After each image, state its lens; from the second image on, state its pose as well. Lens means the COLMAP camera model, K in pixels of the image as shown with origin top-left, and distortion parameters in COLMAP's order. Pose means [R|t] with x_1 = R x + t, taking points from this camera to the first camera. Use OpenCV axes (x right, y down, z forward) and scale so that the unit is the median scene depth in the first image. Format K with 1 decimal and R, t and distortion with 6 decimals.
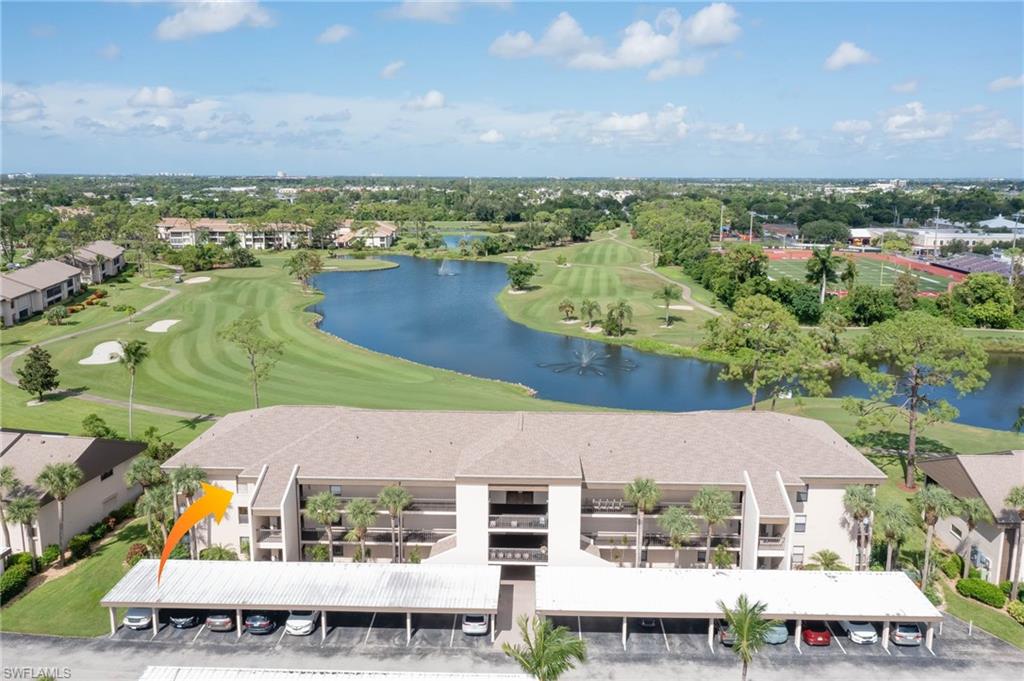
lens RADIAL K [[818.0, 0, 512.0], [0, 818.0, 340.5], [0, 0, 1]] dist [0.002183, -0.000347]
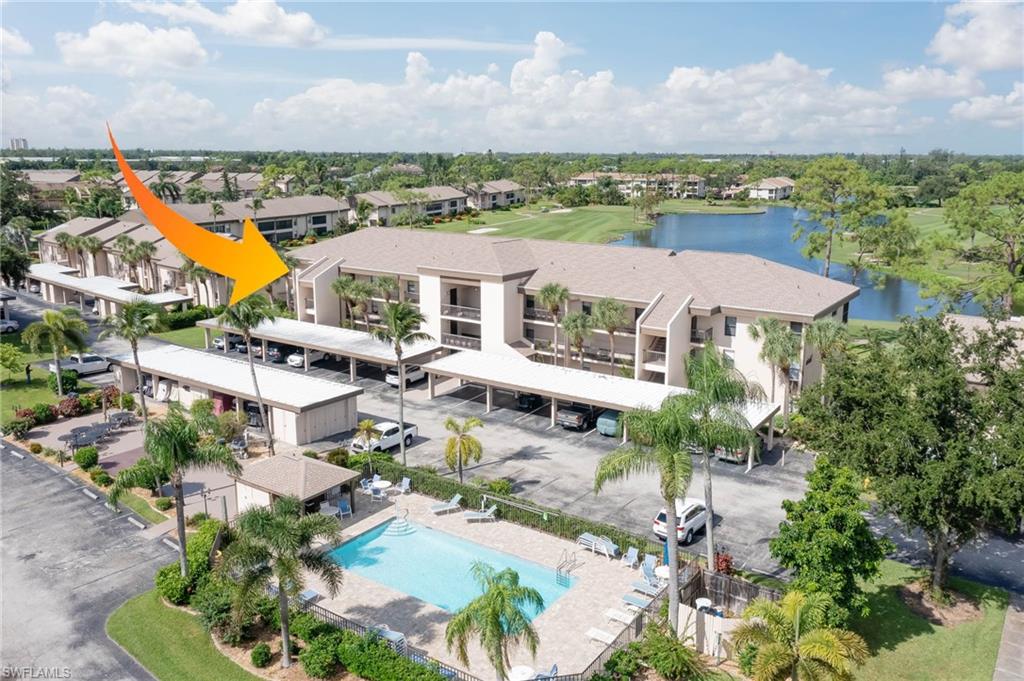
lens RADIAL K [[818.0, 0, 512.0], [0, 818.0, 340.5], [0, 0, 1]] dist [0.002183, -0.000347]
pose [[0.837236, 0.121059, -0.533273, 0.668754], [-0.109472, 0.992552, 0.053450, 0.183540], [0.535771, 0.013628, 0.844253, 0.050234]]
